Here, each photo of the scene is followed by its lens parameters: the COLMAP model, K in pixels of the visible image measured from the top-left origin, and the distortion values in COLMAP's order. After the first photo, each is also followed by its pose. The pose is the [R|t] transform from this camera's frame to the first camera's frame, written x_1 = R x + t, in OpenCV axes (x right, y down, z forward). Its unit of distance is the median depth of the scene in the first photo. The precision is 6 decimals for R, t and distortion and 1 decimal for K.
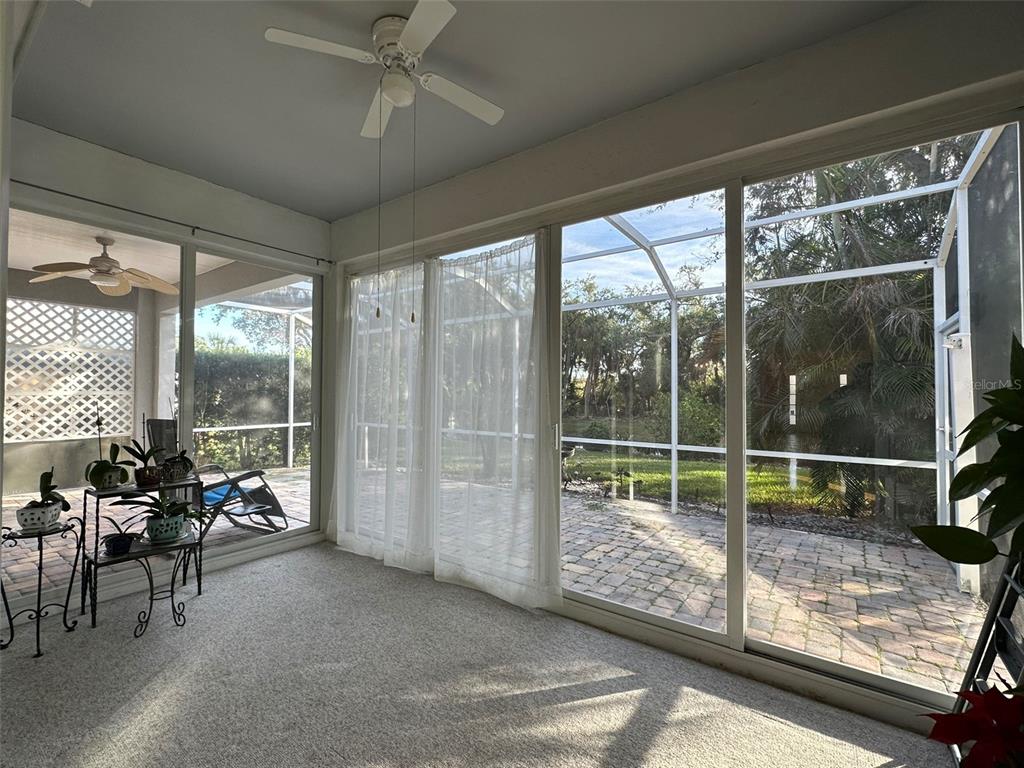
lens RADIAL K [[447.2, 0, 513.0], [0, 447.2, 381.5], [0, 0, 1]] dist [-0.000833, -0.000192]
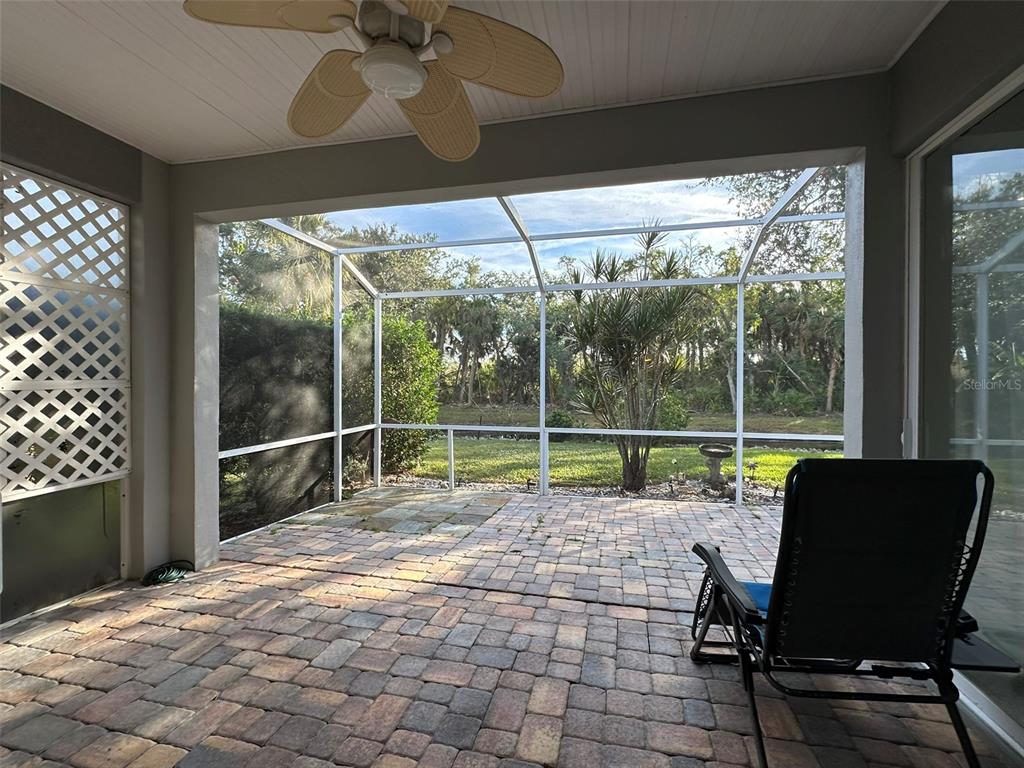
lens RADIAL K [[447.2, 0, 513.0], [0, 447.2, 381.5], [0, 0, 1]] dist [-0.000833, -0.000192]
pose [[0.917883, -0.006939, 0.396791, -0.681767], [-0.004733, 0.999585, 0.028431, 0.008174], [-0.396823, -0.027974, 0.917469, 0.432331]]
